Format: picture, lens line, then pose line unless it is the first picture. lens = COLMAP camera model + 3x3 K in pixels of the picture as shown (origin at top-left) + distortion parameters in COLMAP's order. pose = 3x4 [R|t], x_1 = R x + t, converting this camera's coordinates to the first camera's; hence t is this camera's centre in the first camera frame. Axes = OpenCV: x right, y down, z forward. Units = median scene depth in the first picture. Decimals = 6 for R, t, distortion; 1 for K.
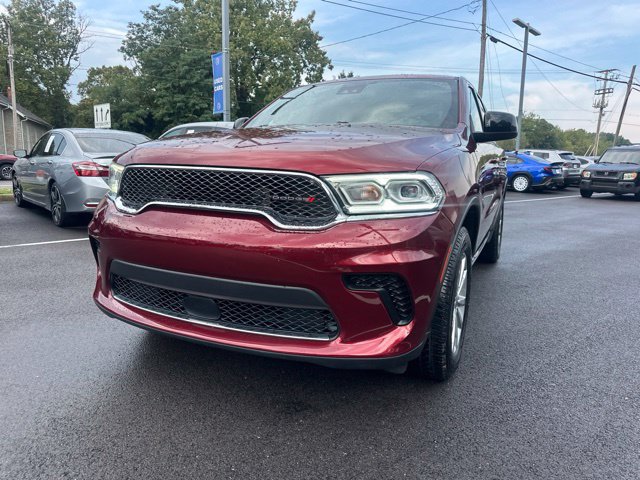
lens RADIAL K [[461.0, 0, 319.6], [0, 461.0, 238.9], [0, 0, 1]] dist [0.035706, -0.041411]
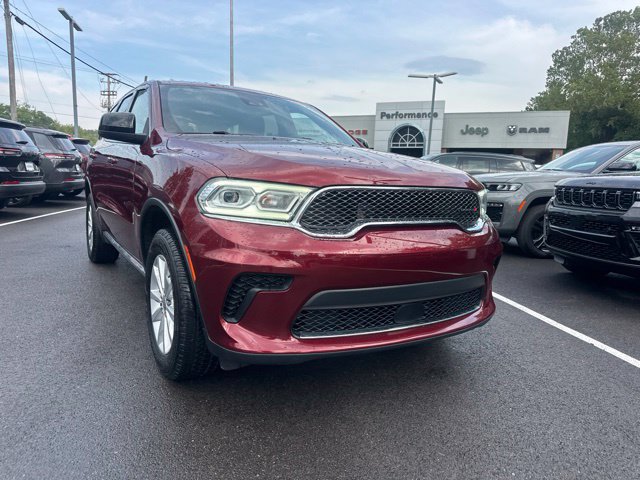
lens RADIAL K [[461.0, 0, 314.6], [0, 461.0, 241.3], [0, 0, 1]] dist [0.035706, -0.041411]
pose [[0.508525, -0.129712, 0.851221, -0.154522], [0.113548, 0.990057, 0.083034, -0.016684], [-0.853527, 0.054429, 0.518197, 0.071628]]
